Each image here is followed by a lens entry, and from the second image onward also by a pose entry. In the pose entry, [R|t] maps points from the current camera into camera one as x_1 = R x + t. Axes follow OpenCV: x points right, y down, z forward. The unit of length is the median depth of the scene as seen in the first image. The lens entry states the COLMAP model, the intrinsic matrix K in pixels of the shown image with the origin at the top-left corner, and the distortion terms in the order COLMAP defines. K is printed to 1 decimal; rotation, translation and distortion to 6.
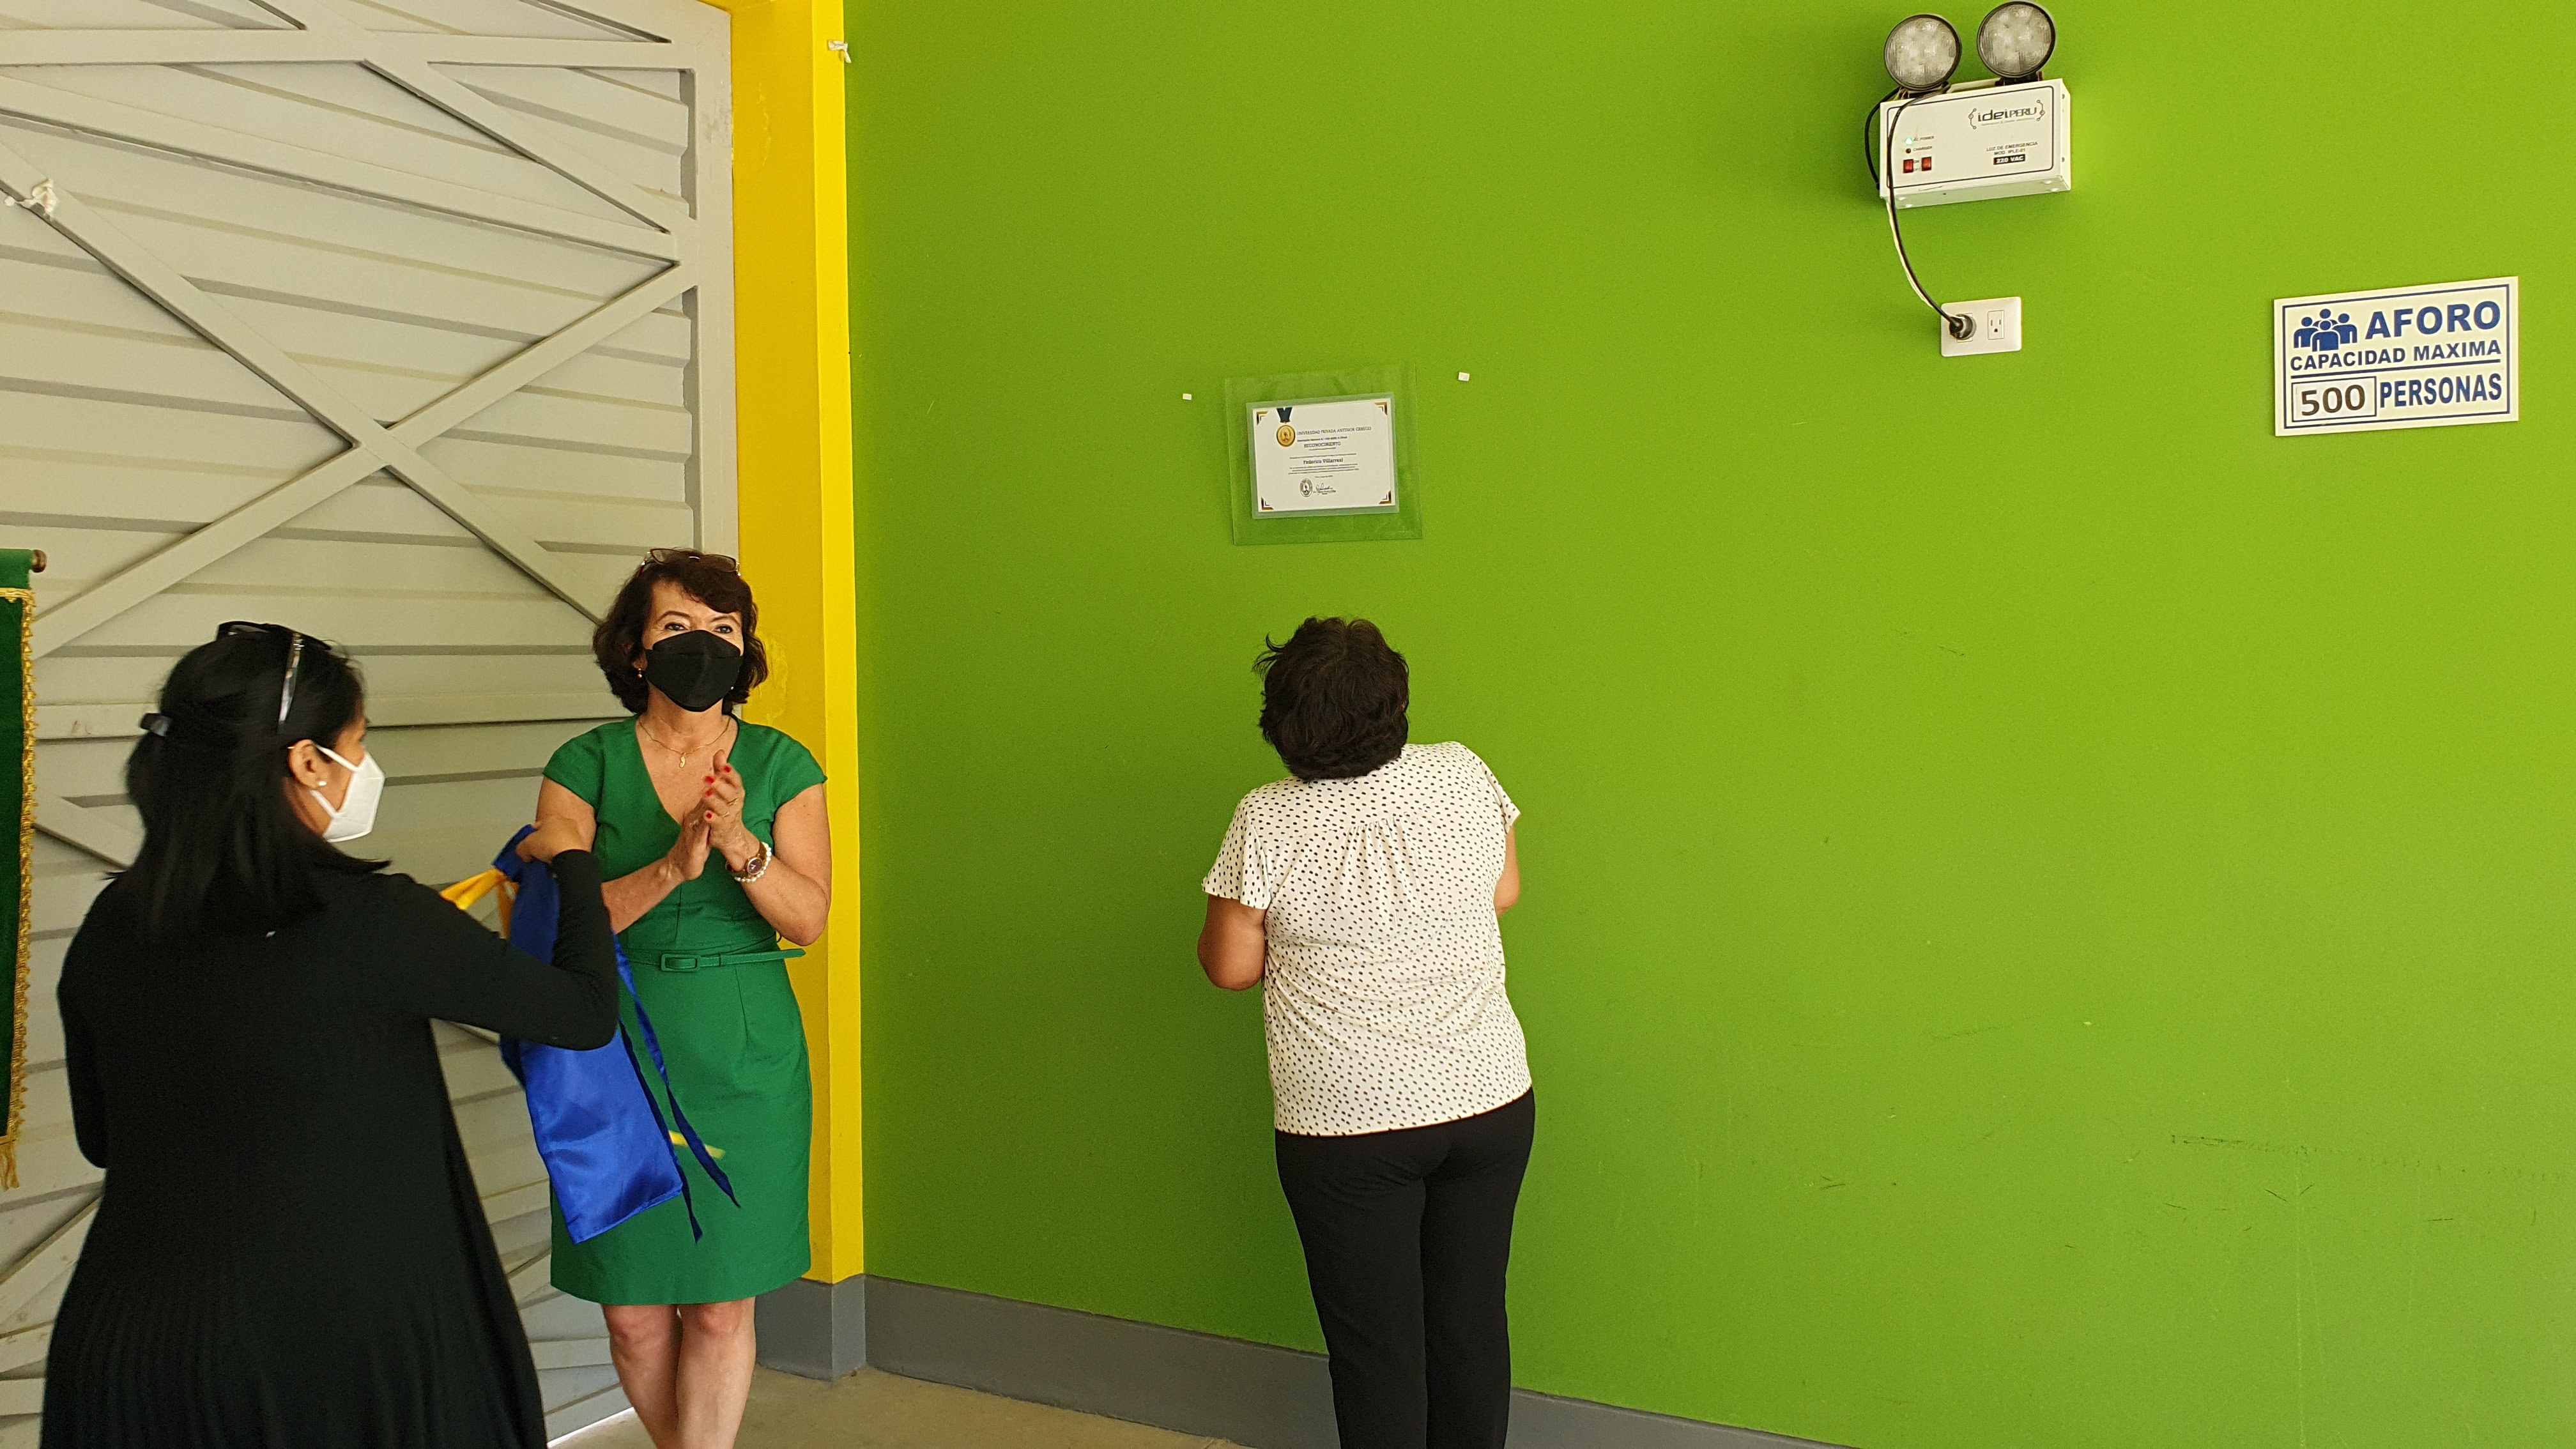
lens RADIAL K [[2056.1, 0, 1300.1], [0, 2056.1, 679.0], [0, 0, 1]] dist [0.047019, -0.025683]
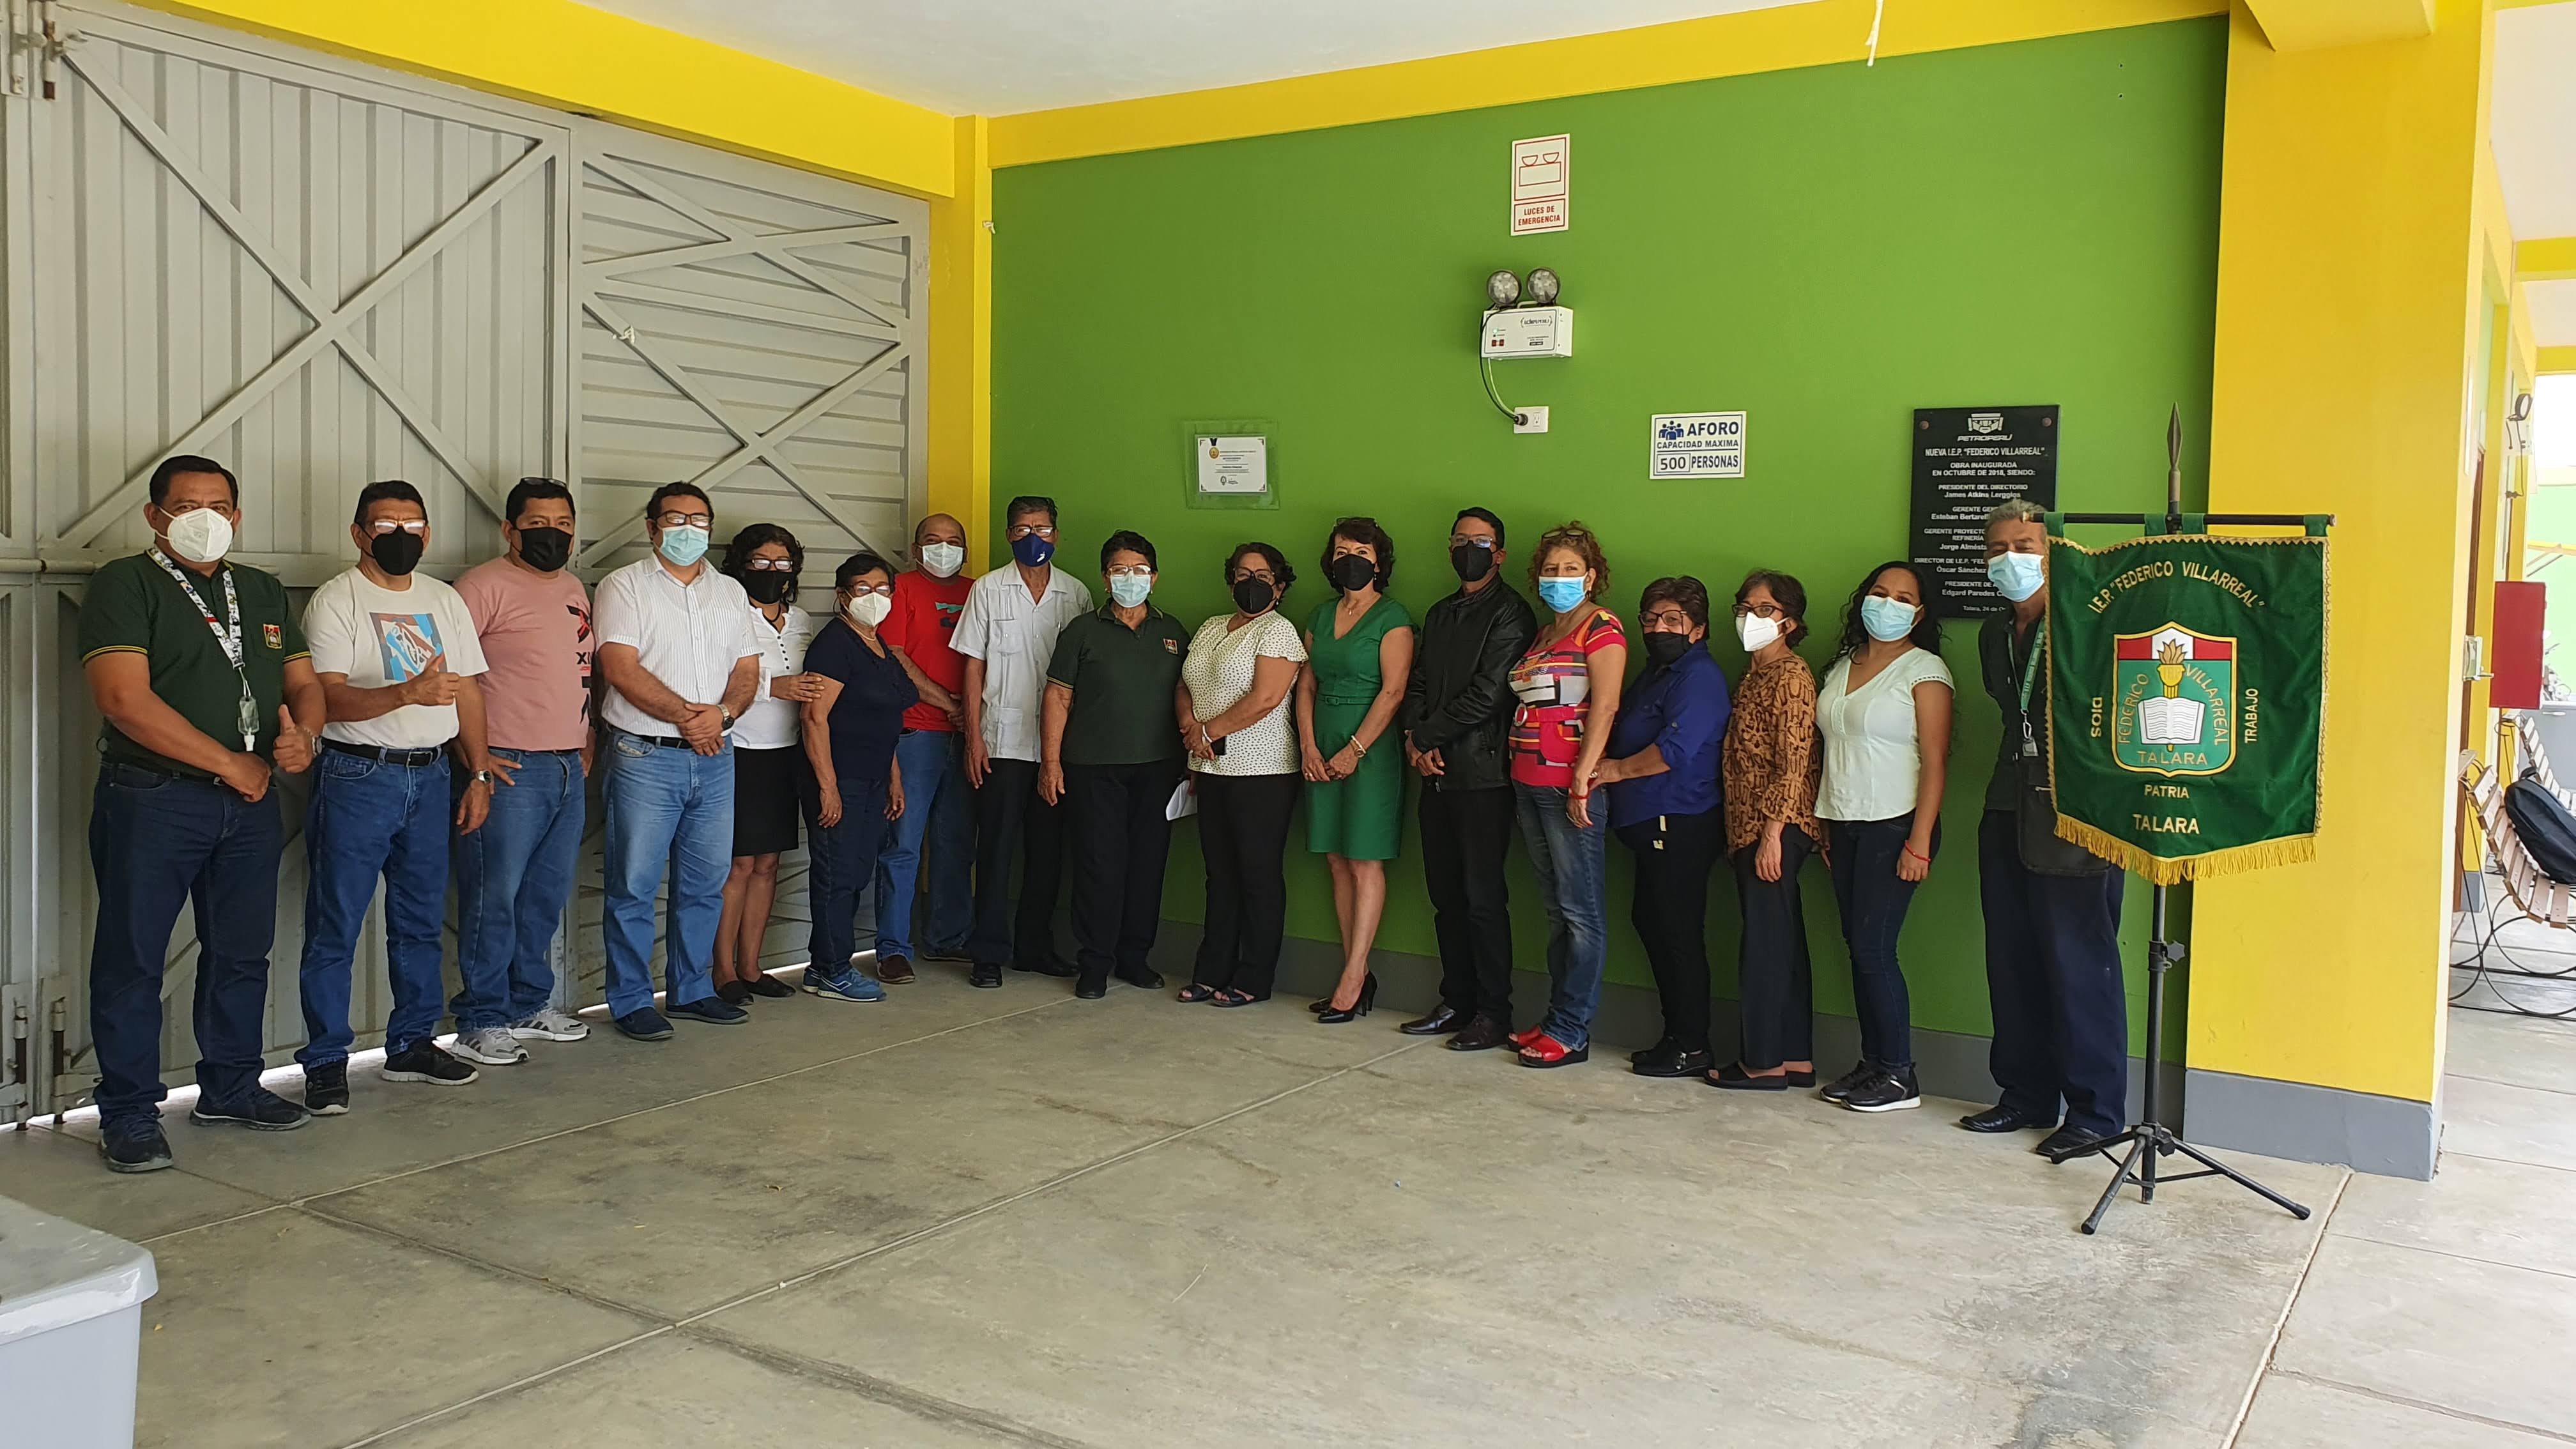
lens RADIAL K [[2056.1, 0, 1311.9], [0, 2056.1, 723.8], [0, 0, 1]] dist [0.047019, -0.025683]
pose [[0.998000, 0.038062, -0.050471, 0.192287], [-0.035212, 0.997798, 0.056212, 0.023072], [0.052500, -0.054322, 0.997142, -0.933576]]
